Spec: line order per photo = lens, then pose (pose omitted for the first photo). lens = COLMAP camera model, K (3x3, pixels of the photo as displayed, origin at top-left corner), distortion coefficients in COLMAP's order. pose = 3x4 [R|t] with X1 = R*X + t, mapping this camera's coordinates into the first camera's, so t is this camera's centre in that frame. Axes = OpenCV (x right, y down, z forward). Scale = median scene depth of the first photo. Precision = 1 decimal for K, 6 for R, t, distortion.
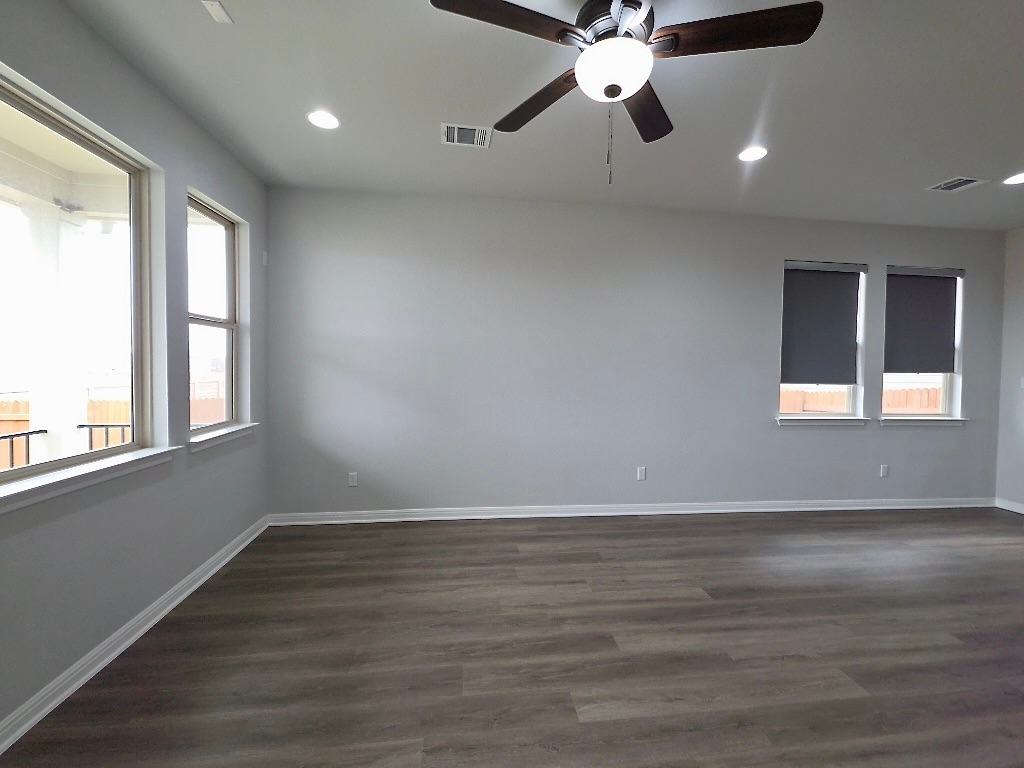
lens RADIAL K [[438.7, 0, 516.5], [0, 438.7, 378.7], [0, 0, 1]] dist [0.002653, -0.001340]
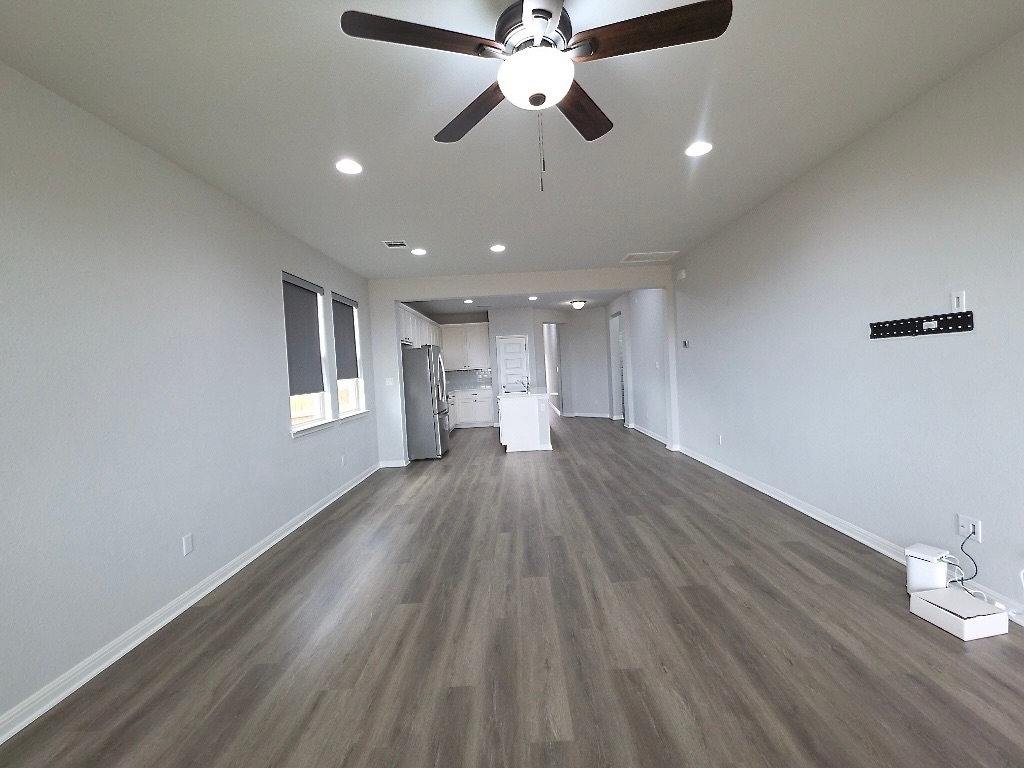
lens RADIAL K [[438.7, 0, 519.5], [0, 438.7, 380.9], [0, 0, 1]] dist [0.002653, -0.001340]
pose [[0.110422, -0.052168, 0.992515, -0.533701], [0.084461, 0.995502, 0.042928, -0.036721], [-0.990289, 0.079089, 0.114332, 0.642472]]
